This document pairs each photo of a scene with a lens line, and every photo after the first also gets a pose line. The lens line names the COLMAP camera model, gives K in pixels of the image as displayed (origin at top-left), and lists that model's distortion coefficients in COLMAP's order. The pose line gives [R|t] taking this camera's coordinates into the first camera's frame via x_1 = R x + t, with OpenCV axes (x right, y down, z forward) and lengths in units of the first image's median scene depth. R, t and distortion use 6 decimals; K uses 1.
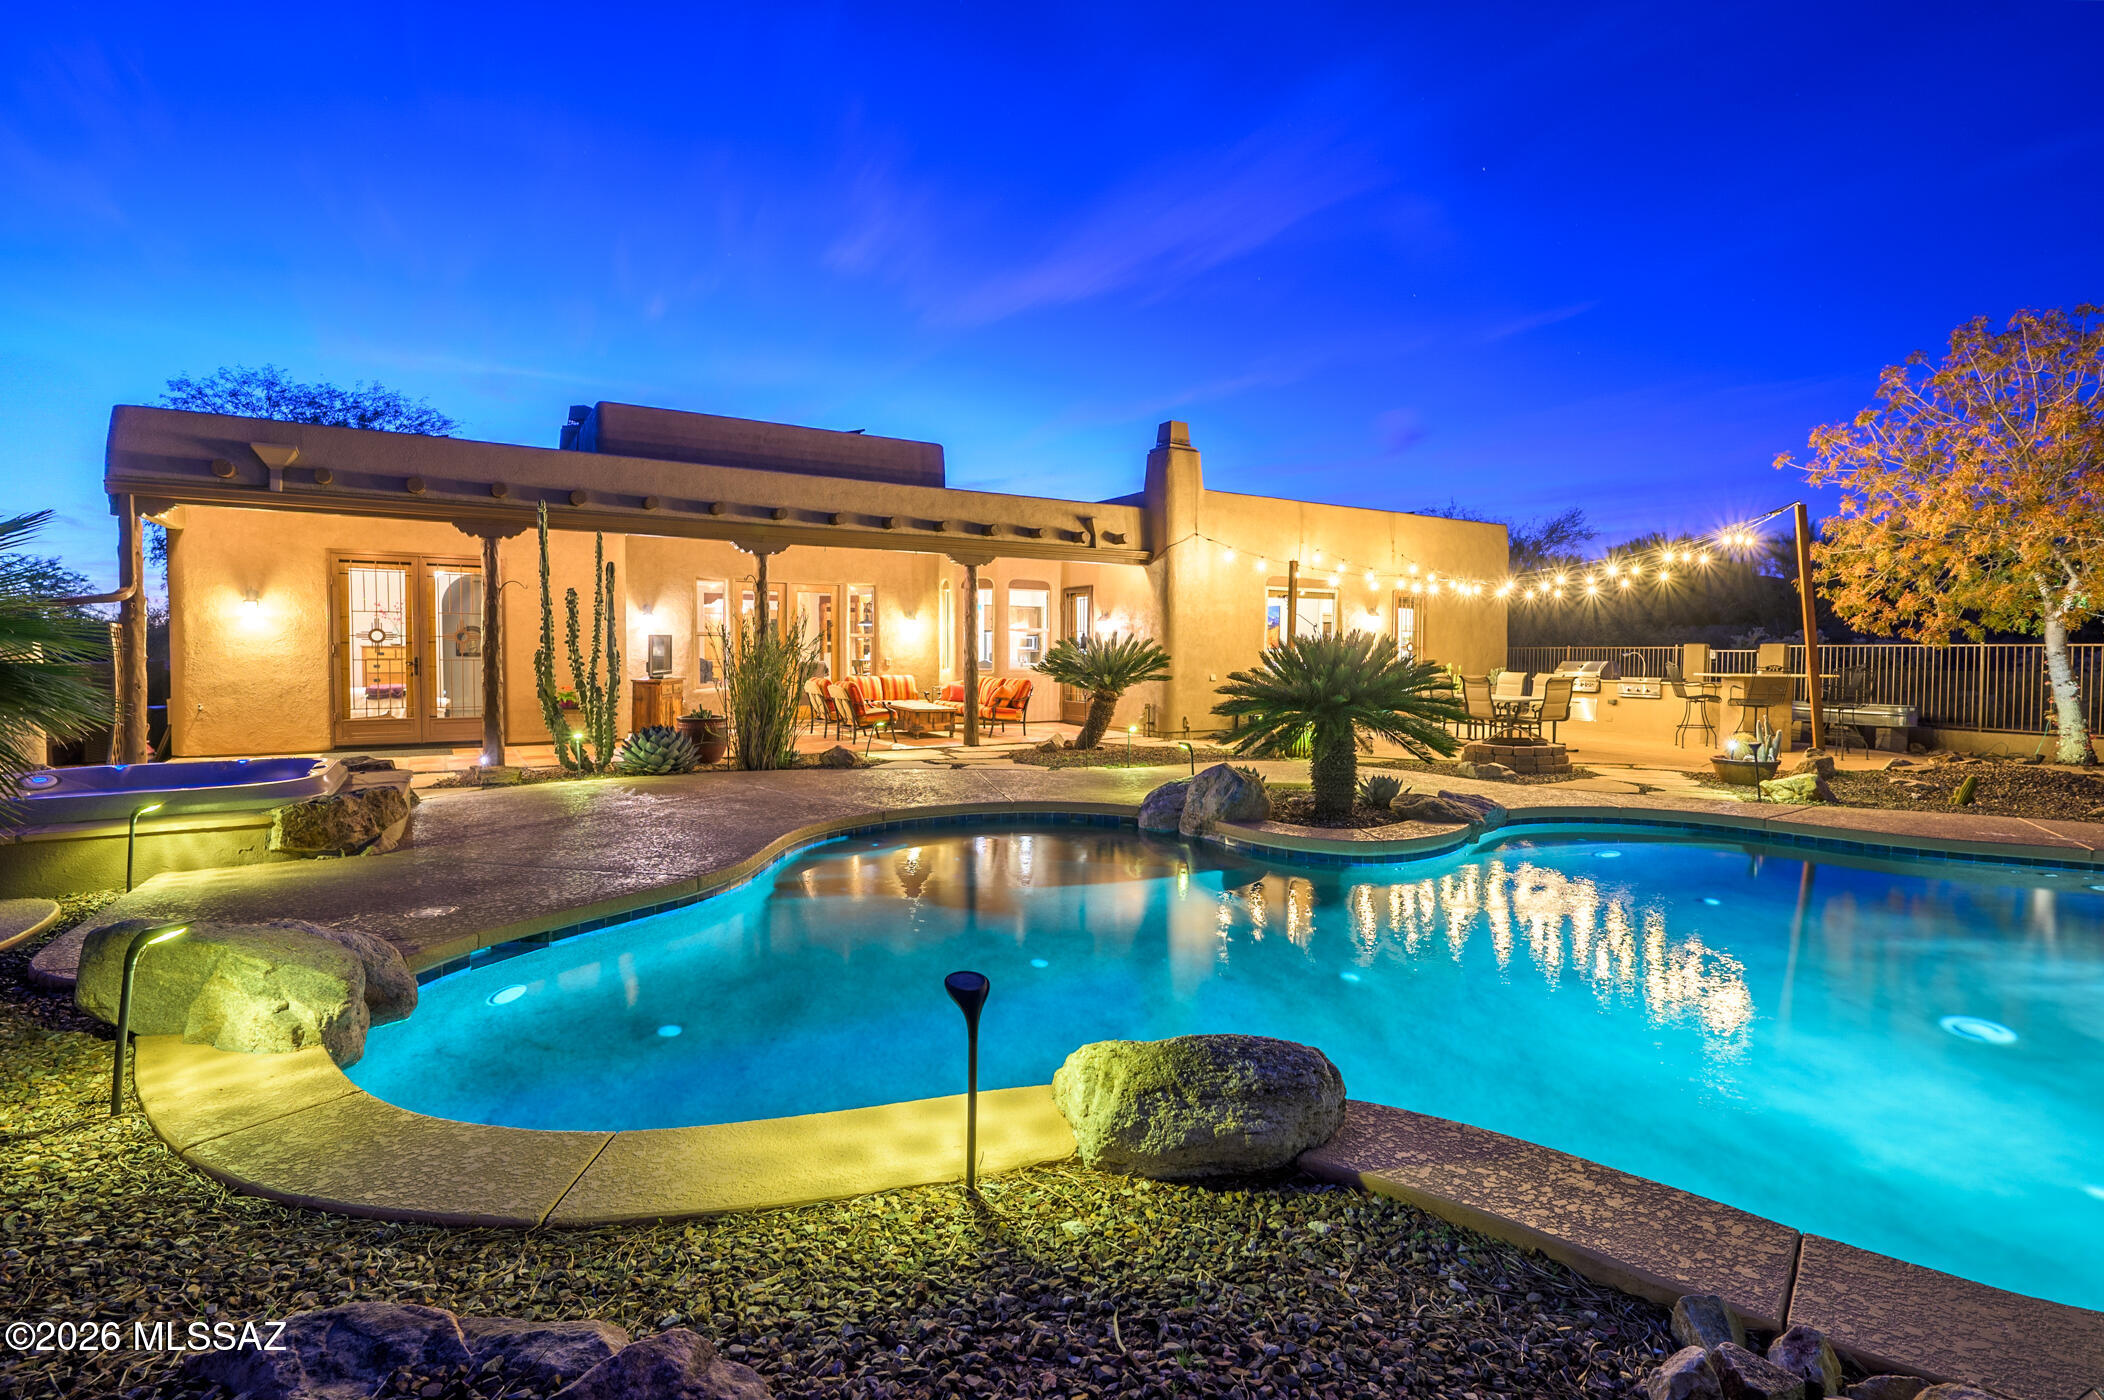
lens RADIAL K [[1027.2, 0, 1052.0], [0, 1027.2, 700.0], [0, 0, 1]] dist [-0.001069, -0.000220]
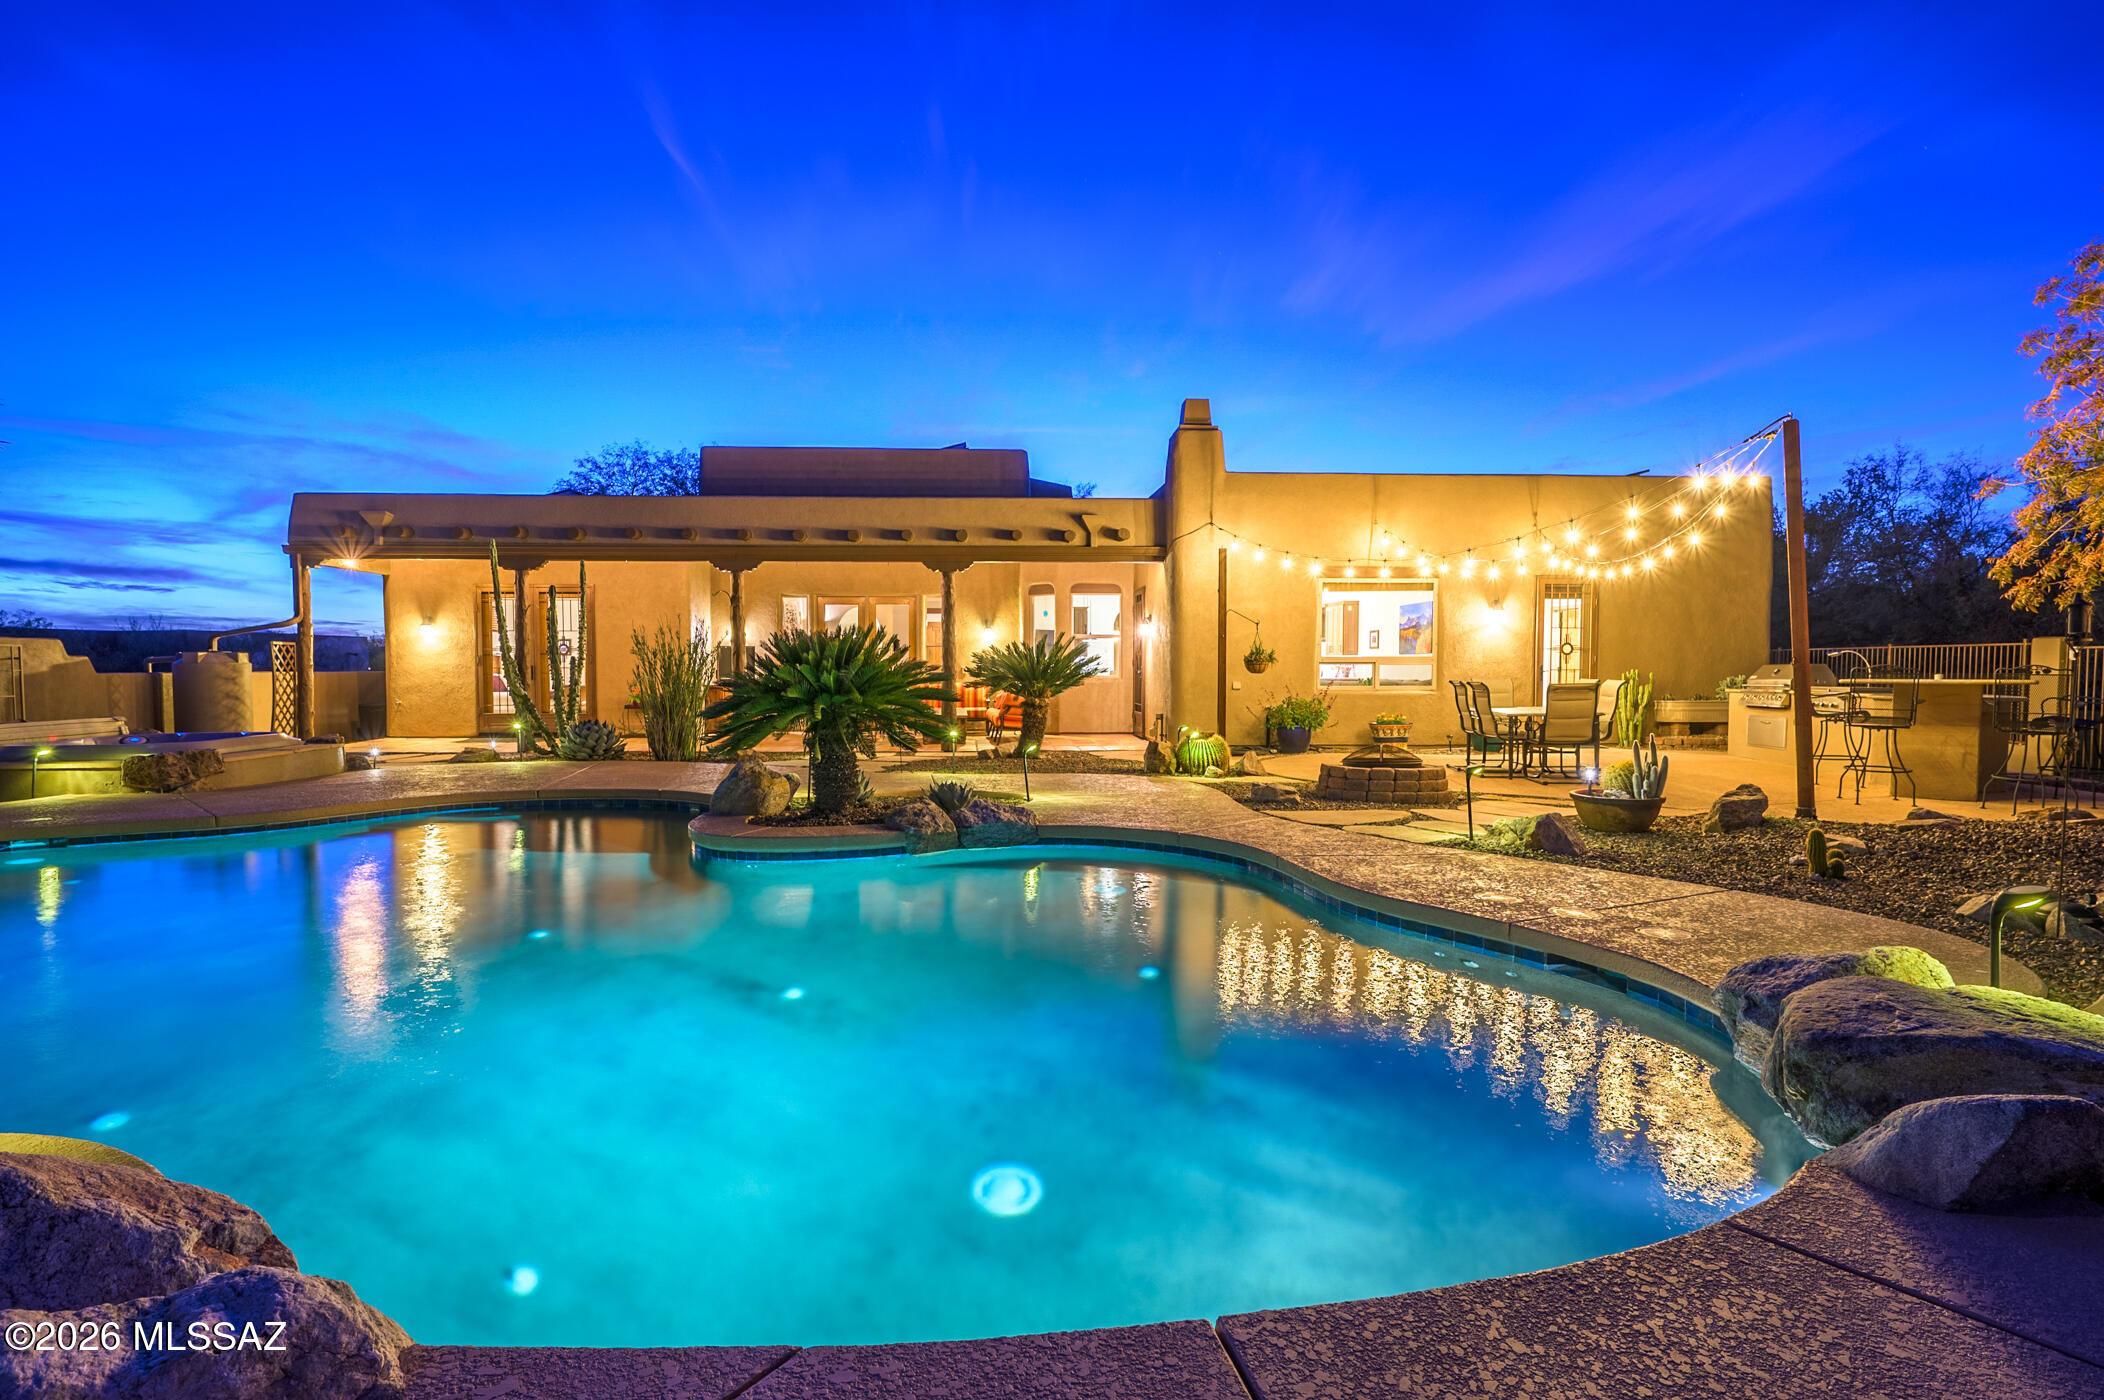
lens RADIAL K [[1112.5, 0, 1052.0], [0, 1112.5, 700.0], [0, 0, 1]] dist [-0.002266, -0.000637]
pose [[0.863813, 0.008943, -0.503733, 0.611500], [-0.018874, 0.999715, -0.014618, 0.008573], [0.503459, 0.022135, 0.863736, 0.128755]]
